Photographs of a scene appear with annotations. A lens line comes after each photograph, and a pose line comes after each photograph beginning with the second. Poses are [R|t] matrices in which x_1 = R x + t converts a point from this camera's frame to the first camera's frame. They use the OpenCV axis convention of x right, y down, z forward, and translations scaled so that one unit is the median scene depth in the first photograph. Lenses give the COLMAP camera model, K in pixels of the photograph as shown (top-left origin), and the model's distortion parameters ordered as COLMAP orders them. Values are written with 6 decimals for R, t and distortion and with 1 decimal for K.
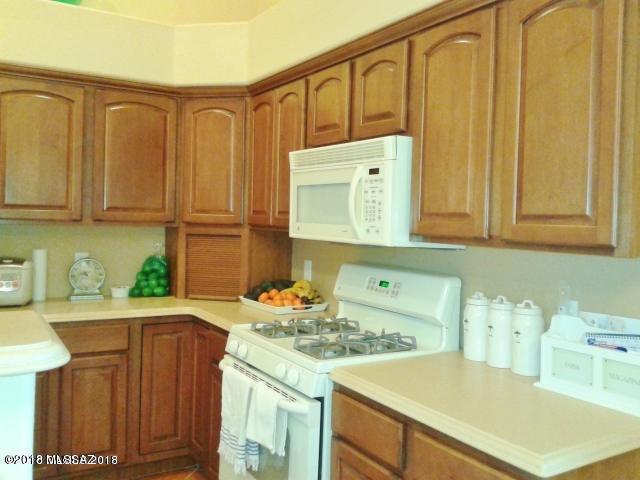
lens RADIAL K [[593.6, 0, 339.1], [0, 593.6, 223.7], [0, 0, 1]] dist [0.110069, -0.260262]
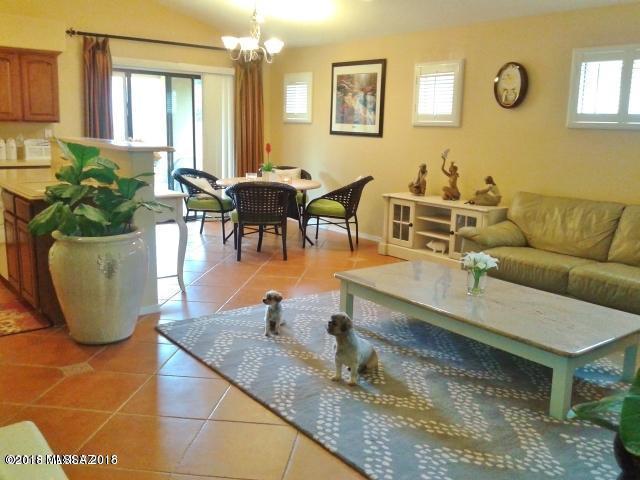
lens RADIAL K [[593.6, 0, 339.1], [0, 593.6, 223.7], [0, 0, 1]] dist [0.110069, -0.260262]
pose [[-0.111213, -0.183567, 0.976696, -2.866394], [-0.014993, 0.982991, 0.183043, -0.038178], [-0.993684, 0.005713, -0.112073, -0.412298]]
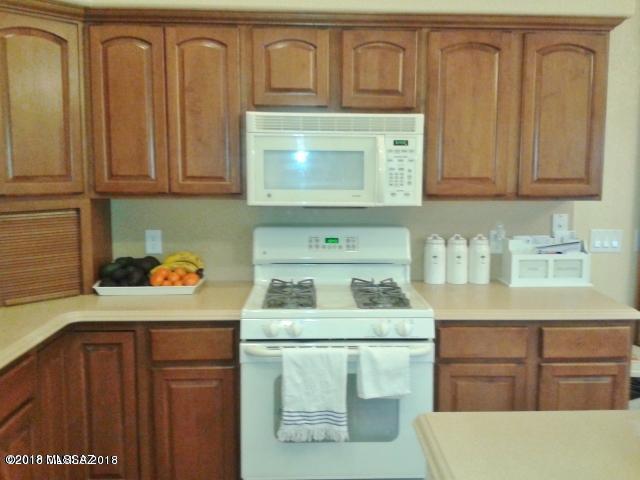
lens RADIAL K [[593.6, 0, 339.1], [0, 593.6, 223.7], [0, 0, 1]] dist [0.110069, -0.260262]
pose [[0.498728, -0.113918, 0.859240, -0.962965], [0.016264, 0.992381, 0.122129, -0.071323], [-0.866606, -0.046934, 0.496781, 0.493176]]
